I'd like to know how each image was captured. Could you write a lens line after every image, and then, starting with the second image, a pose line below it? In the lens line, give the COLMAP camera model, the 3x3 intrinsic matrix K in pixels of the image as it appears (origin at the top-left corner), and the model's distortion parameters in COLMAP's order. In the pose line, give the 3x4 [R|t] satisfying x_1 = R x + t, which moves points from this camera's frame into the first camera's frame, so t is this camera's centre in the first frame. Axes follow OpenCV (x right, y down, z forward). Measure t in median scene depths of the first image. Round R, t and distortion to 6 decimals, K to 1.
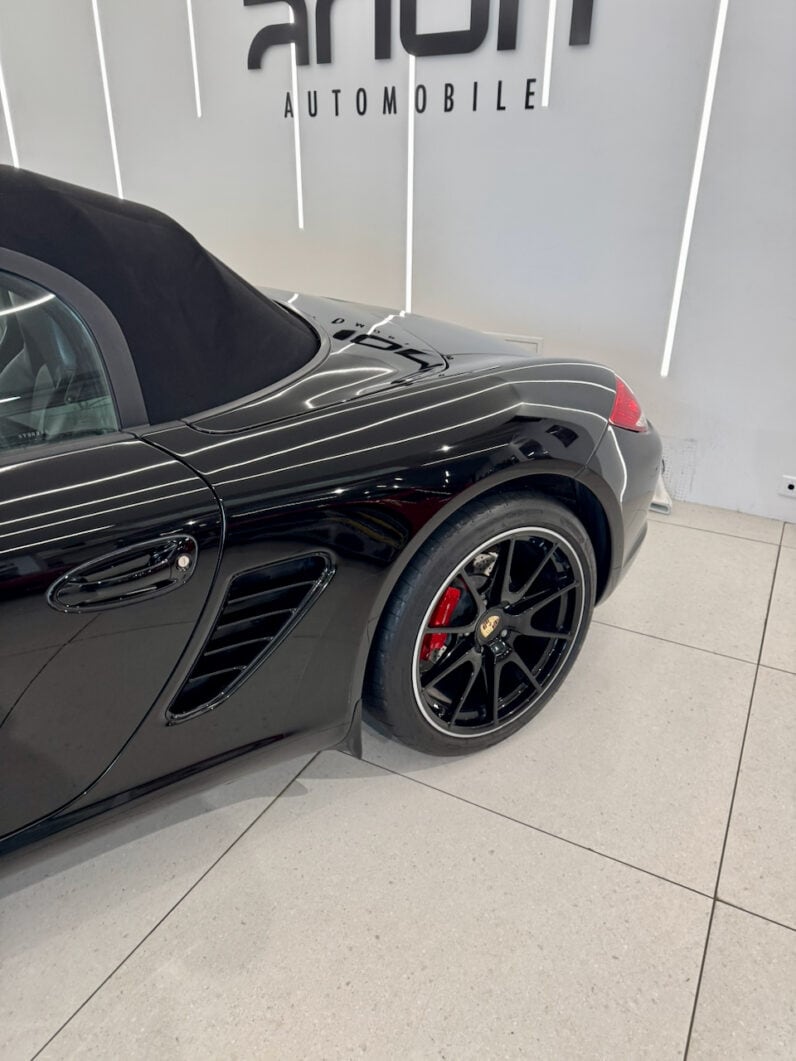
lens RADIAL K [[764.5, 0, 409.0], [0, 764.5, 533.4], [0, 0, 1]] dist [0.064932, -0.081342]
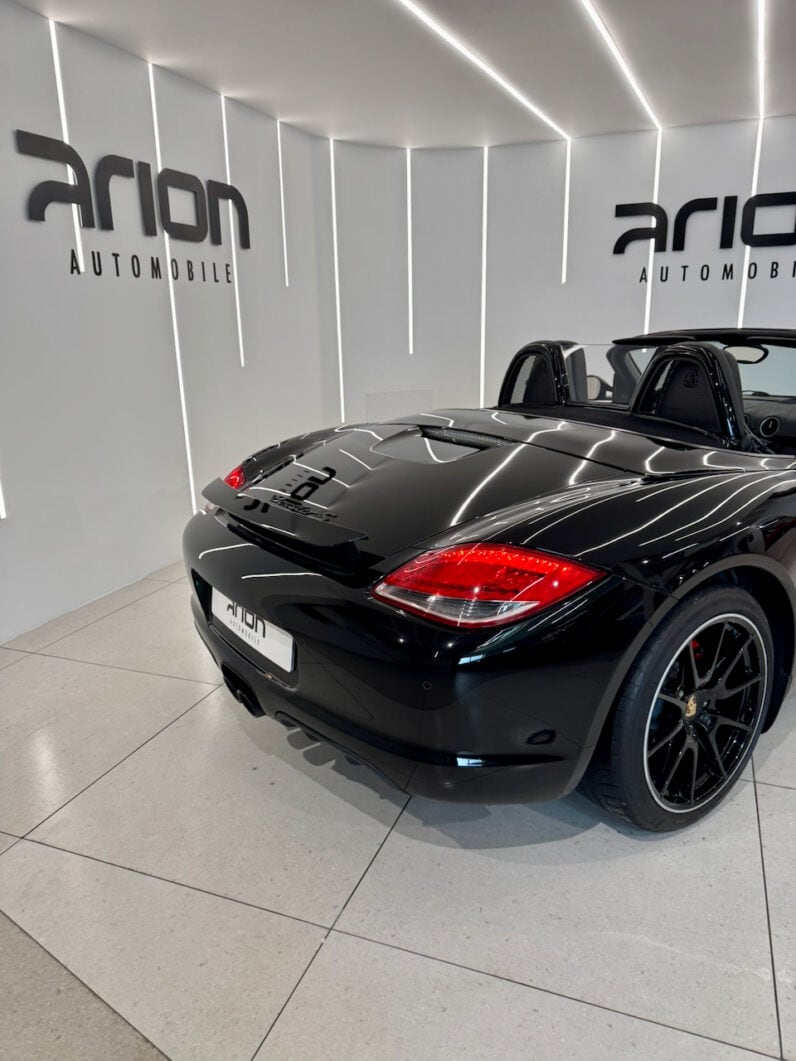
lens RADIAL K [[764.5, 0, 409.0], [0, 764.5, 533.4], [0, 0, 1]] dist [0.064932, -0.081342]
pose [[0.992388, -0.057911, 0.108684, -1.876289], [0.073726, 0.986288, -0.147651, 0.343688], [-0.098643, 0.154540, 0.983050, -0.898264]]
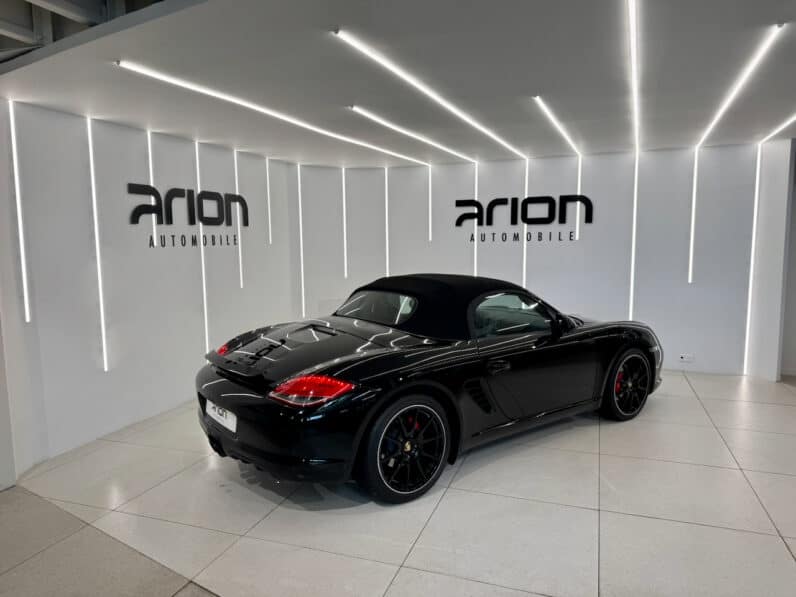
lens RADIAL K [[564.8, 0, 396.5], [0, 564.8, 301.2], [0, 0, 1]] dist [0.085893, -0.140376]
pose [[0.989898, -0.037186, 0.136815, -1.626234], [0.077751, 0.949325, -0.304526, 0.592870], [-0.118558, 0.312087, 0.942627, -1.845582]]
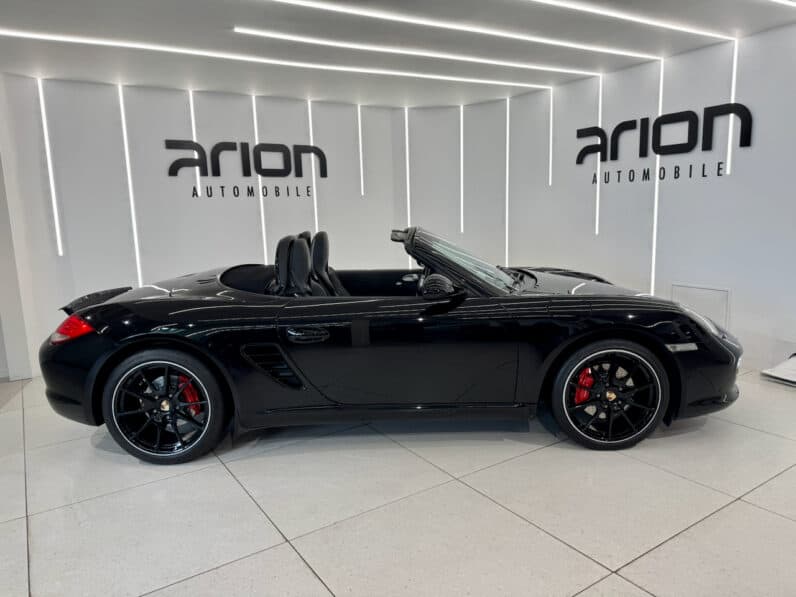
lens RADIAL K [[573.4, 0, 390.9], [0, 573.4, 297.8], [0, 0, 1]] dist [0.068592, -0.083714]
pose [[0.874306, 0.037247, -0.483944, 0.293887], [-0.163225, 0.961545, -0.220883, 0.420436], [0.457106, 0.272111, 0.846764, -1.079784]]
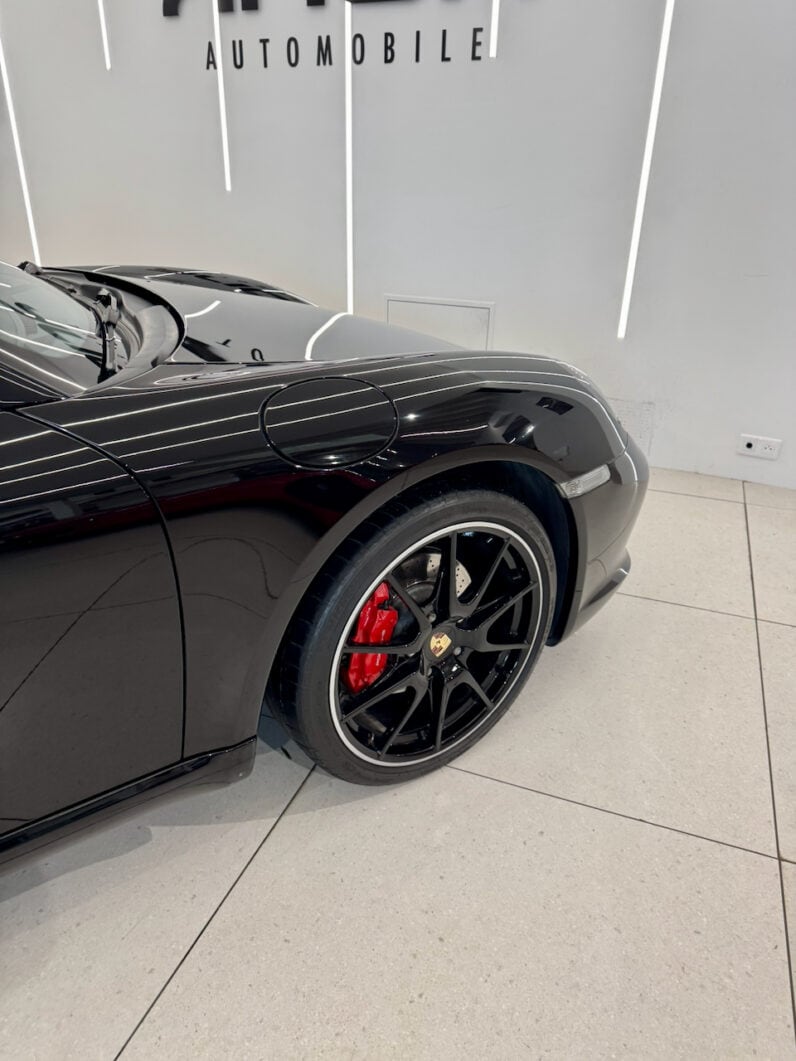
lens RADIAL K [[764.5, 0, 409.0], [0, 764.5, 533.4], [0, 0, 1]] dist [0.064932, -0.081342]
pose [[0.991520, -0.049878, 0.120000, -0.137668], [0.048140, 0.998690, 0.017341, 0.029898], [-0.120708, -0.011417, 0.992622, 0.102754]]
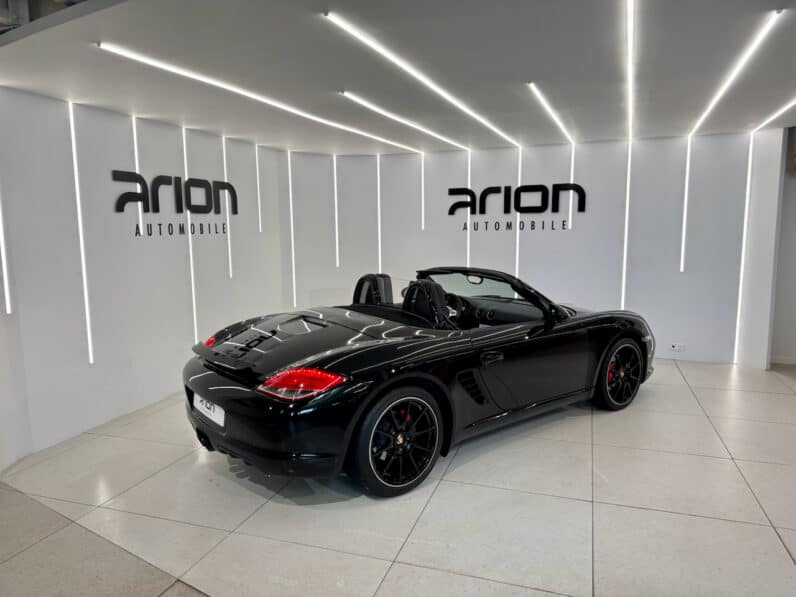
lens RADIAL K [[563.2, 0, 402.0], [0, 563.2, 300.1], [0, 0, 1]] dist [0.078432, -0.126393]
pose [[0.986538, -0.041320, 0.158228, -1.616224], [0.085573, 0.954949, -0.284166, 0.567645], [-0.139358, 0.293880, 0.945629, -1.804175]]
